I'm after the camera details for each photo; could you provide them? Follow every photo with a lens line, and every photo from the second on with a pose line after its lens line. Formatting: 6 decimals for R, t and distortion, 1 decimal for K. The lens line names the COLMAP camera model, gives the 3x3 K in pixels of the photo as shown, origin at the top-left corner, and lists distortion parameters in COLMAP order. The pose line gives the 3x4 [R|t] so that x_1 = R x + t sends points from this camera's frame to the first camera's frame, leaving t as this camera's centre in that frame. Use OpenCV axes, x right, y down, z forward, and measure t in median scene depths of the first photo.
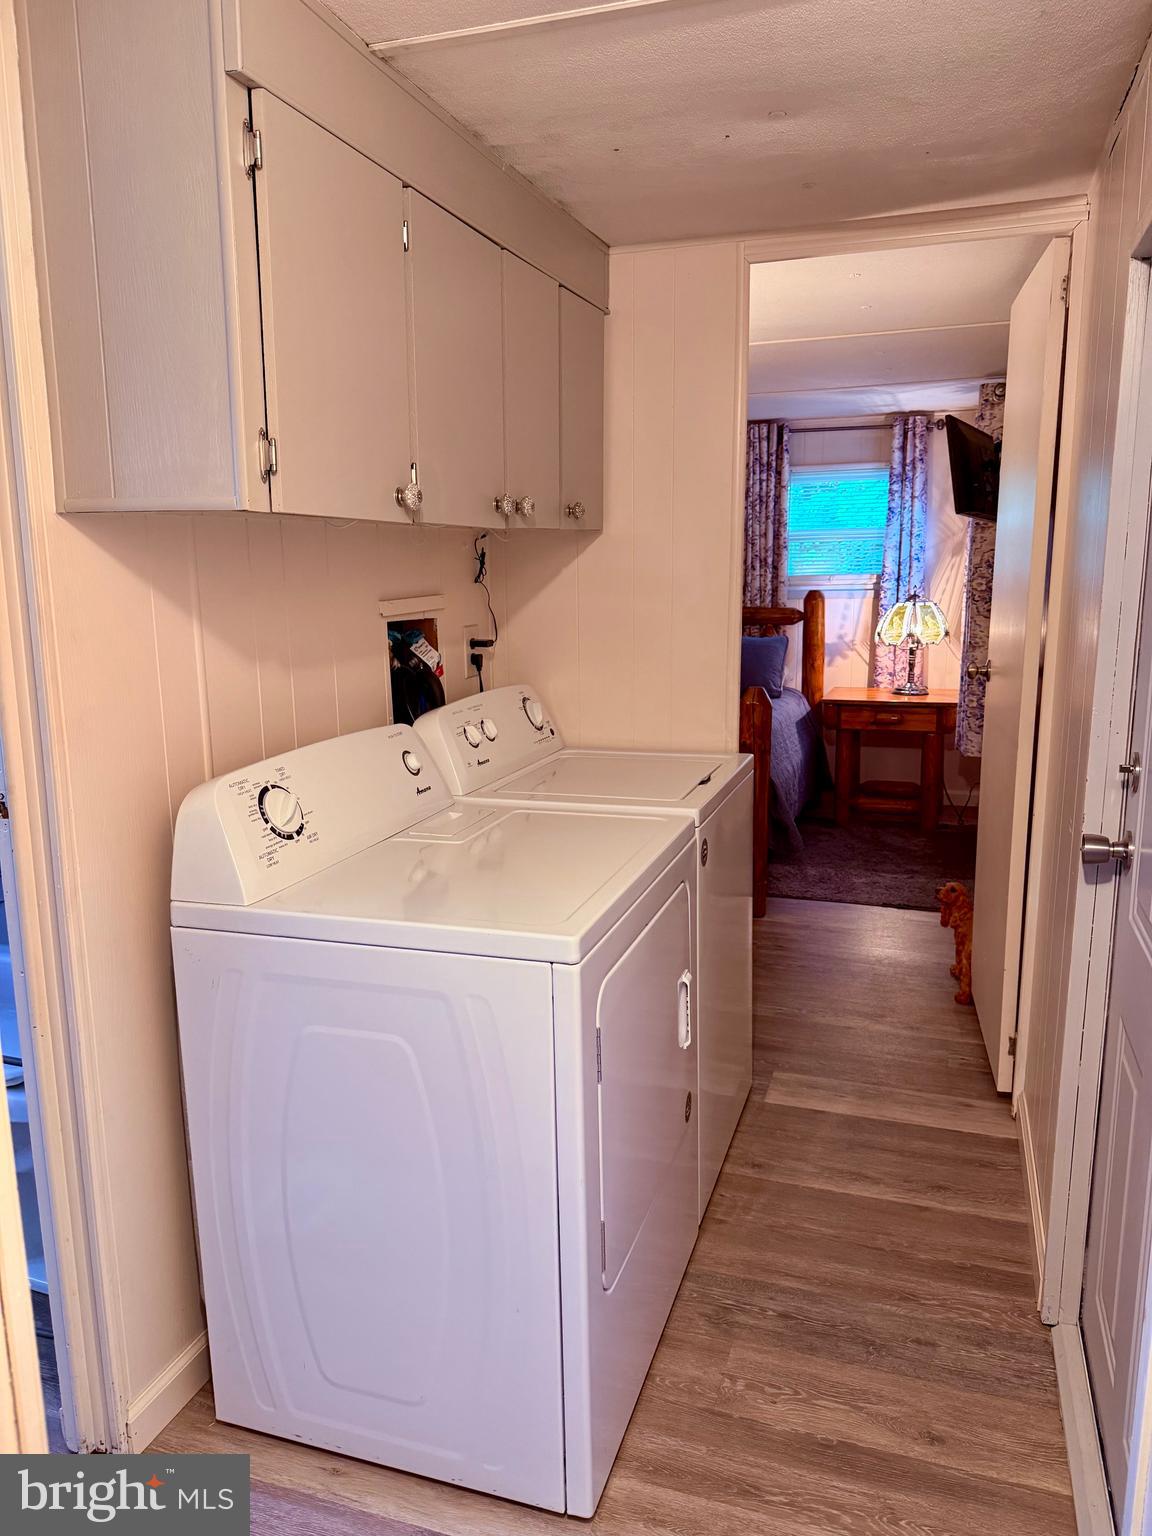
lens RADIAL K [[1087.0, 0, 576.0], [0, 1087.0, 768.0], [0, 0, 1]] dist [0.124971, -0.209758]
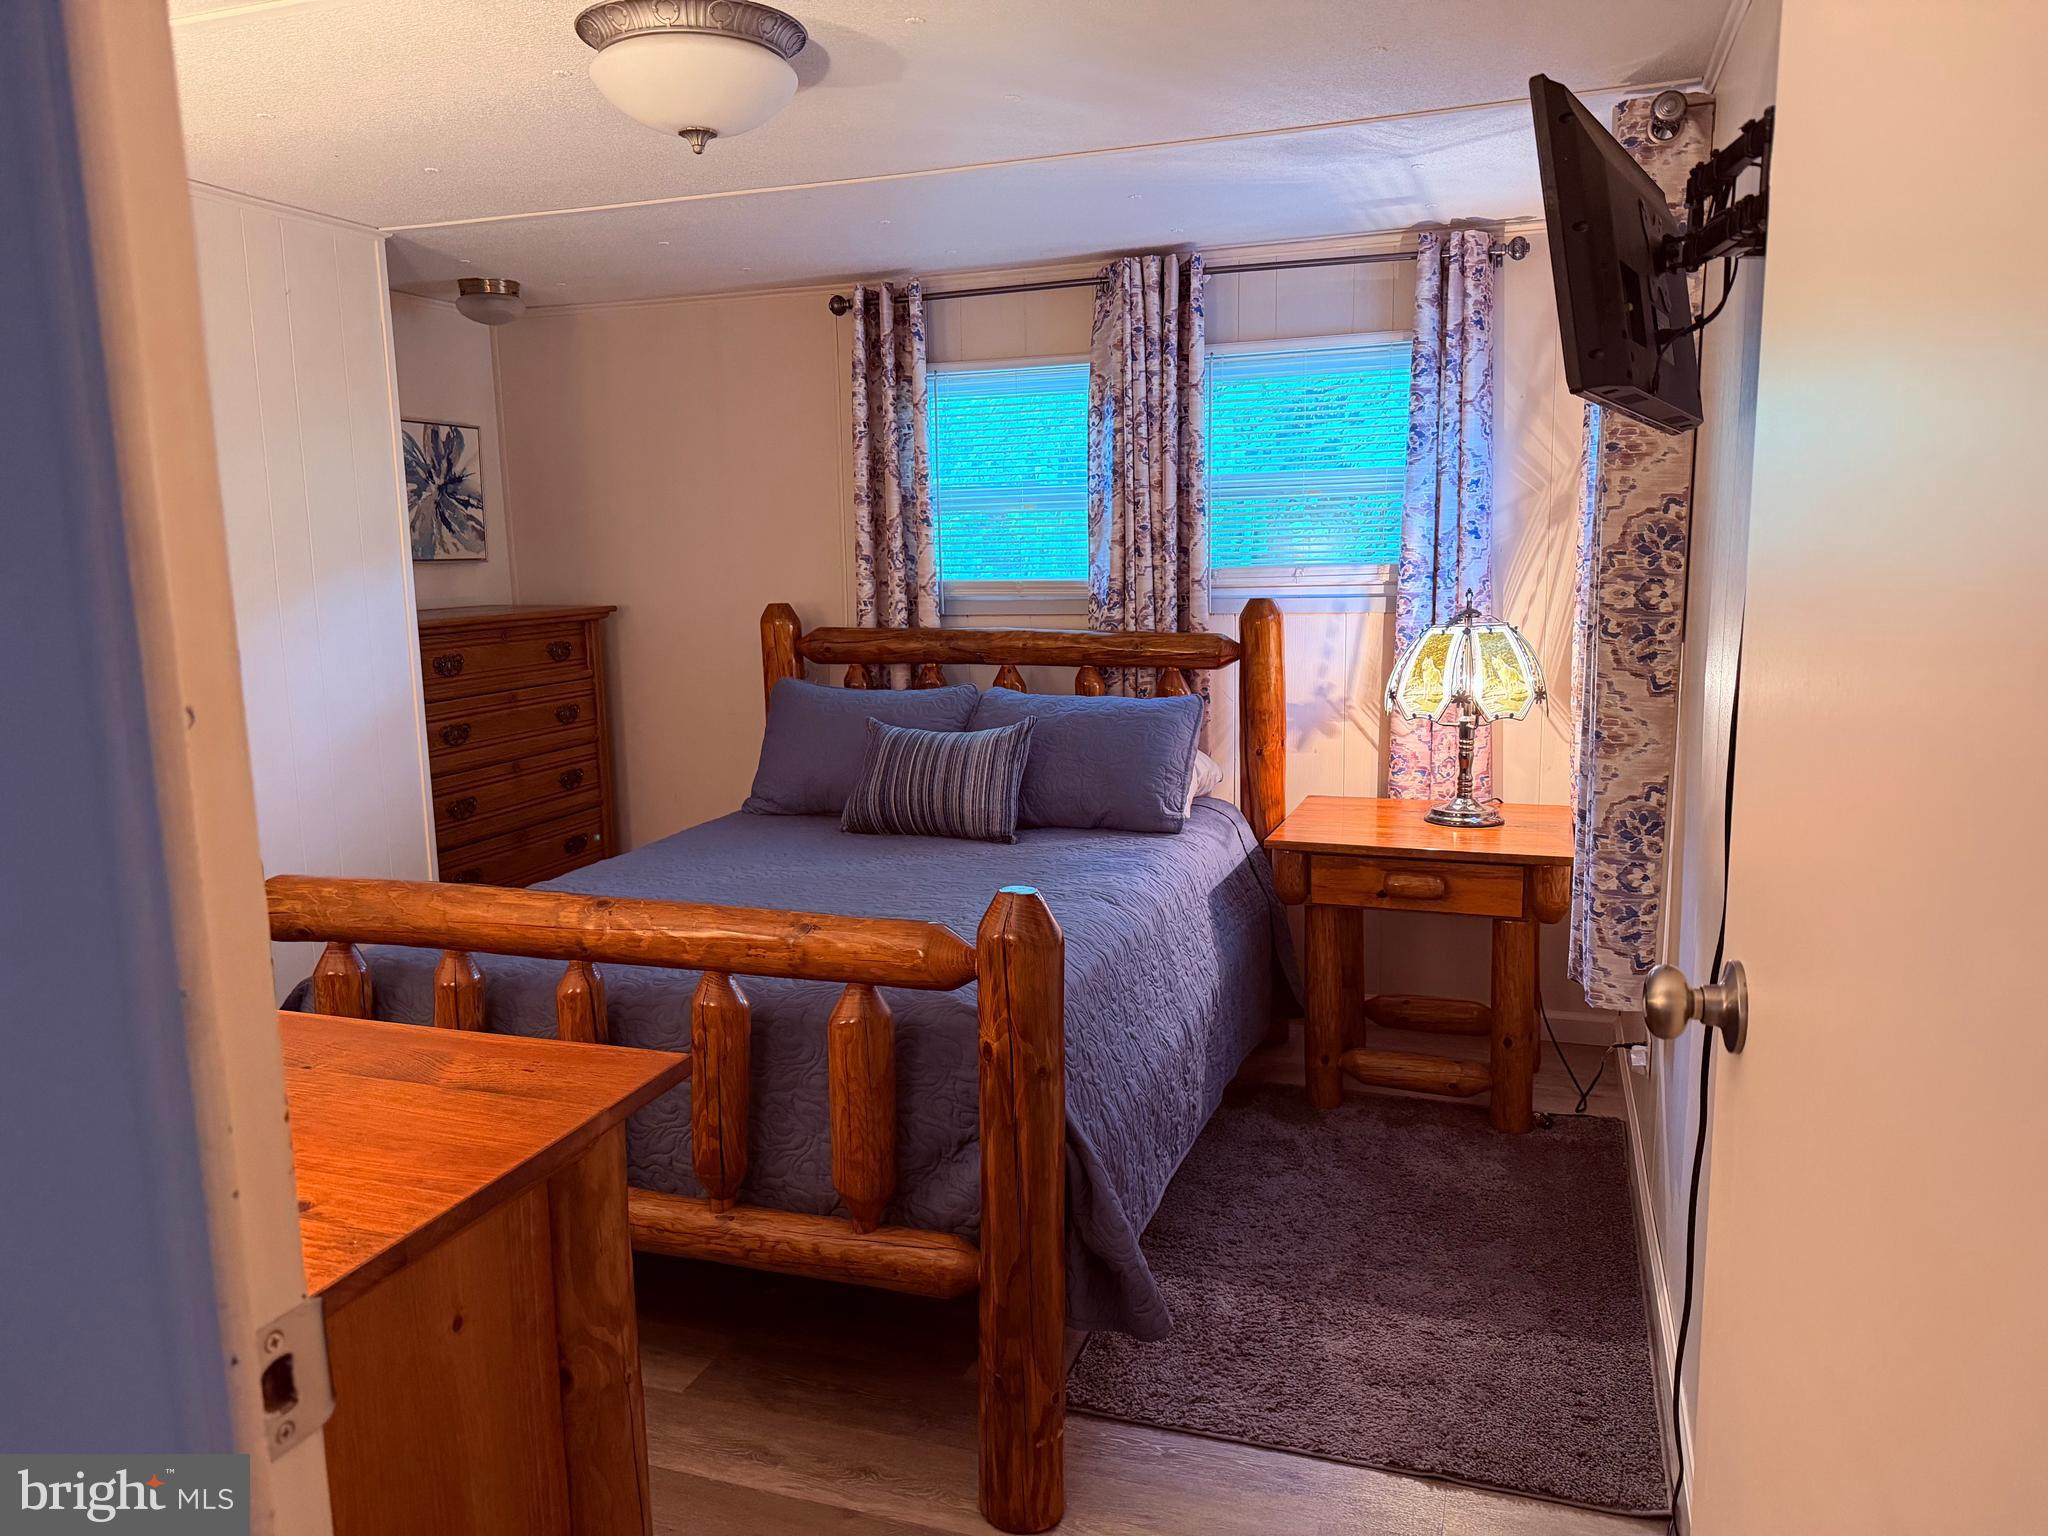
lens RADIAL K [[1449.4, 0, 1024.0], [0, 1449.4, 768.0], [0, 0, 1]] dist [0.124971, -0.209758]
pose [[0.999898, -0.007229, -0.012335, 0.123096], [0.006876, 0.999572, -0.028435, -0.071690], [0.012535, 0.028347, 0.999520, 0.368710]]
